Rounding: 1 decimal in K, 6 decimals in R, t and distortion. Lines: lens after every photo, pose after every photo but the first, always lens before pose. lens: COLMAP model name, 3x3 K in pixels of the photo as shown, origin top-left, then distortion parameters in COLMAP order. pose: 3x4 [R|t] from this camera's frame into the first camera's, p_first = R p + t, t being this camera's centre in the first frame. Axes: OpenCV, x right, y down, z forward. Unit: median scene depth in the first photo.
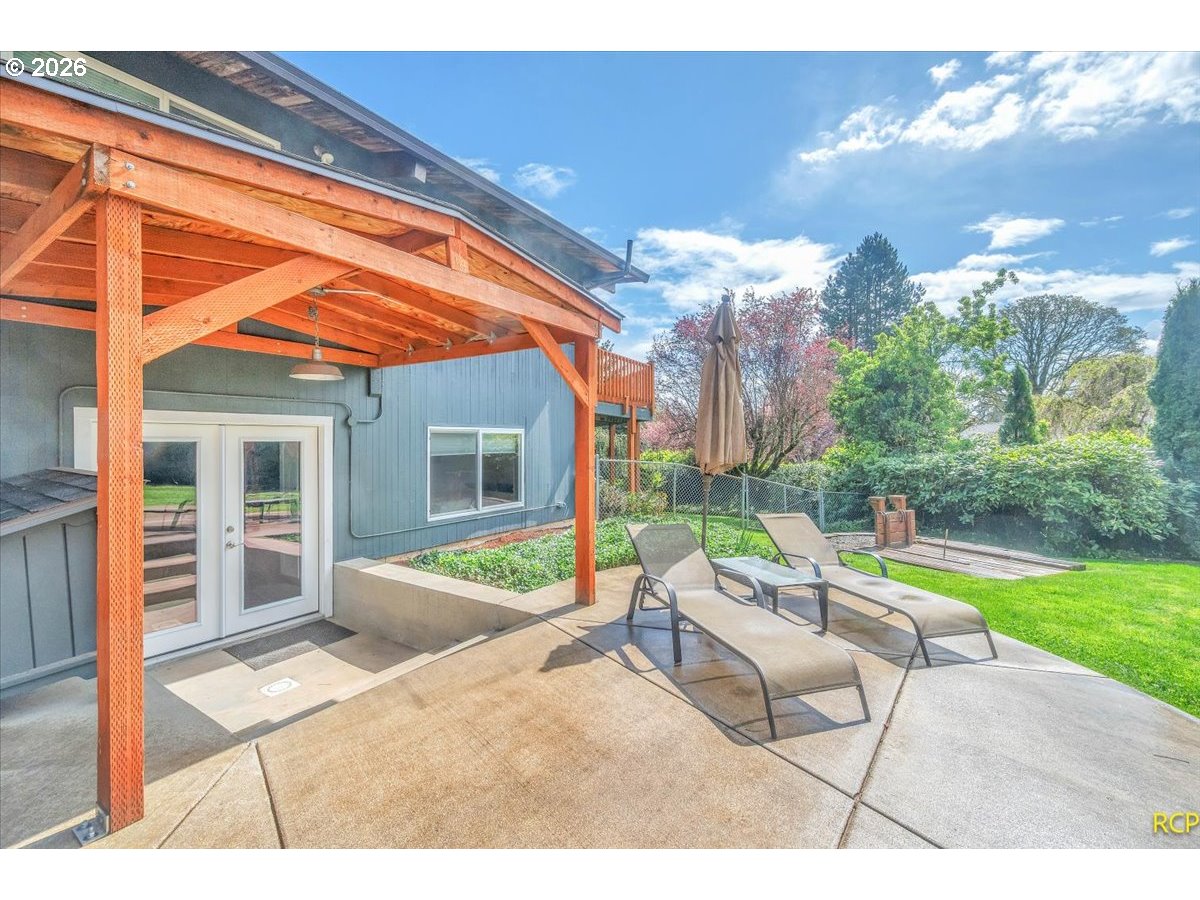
lens RADIAL K [[491.2, 0, 600.0], [0, 491.2, 450.0], [0, 0, 1]] dist [-0.001862, -0.000327]
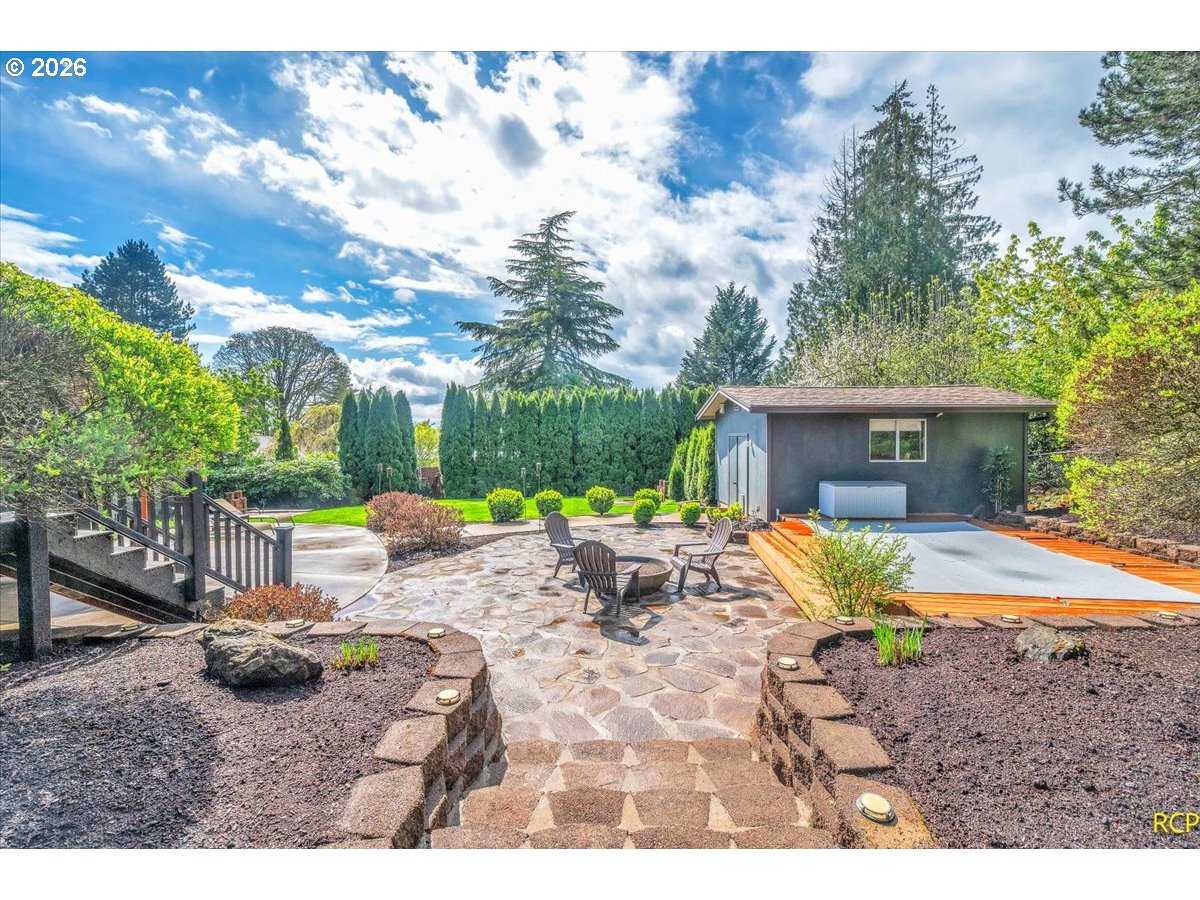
lens RADIAL K [[491.2, 0, 600.0], [0, 491.2, 450.0], [0, 0, 1]] dist [-0.001862, -0.000327]
pose [[0.265167, -0.013290, 0.964111, -0.233061], [0.012580, 0.999868, 0.010323, -0.019376], [-0.964121, 0.009391, 0.265299, -0.241245]]
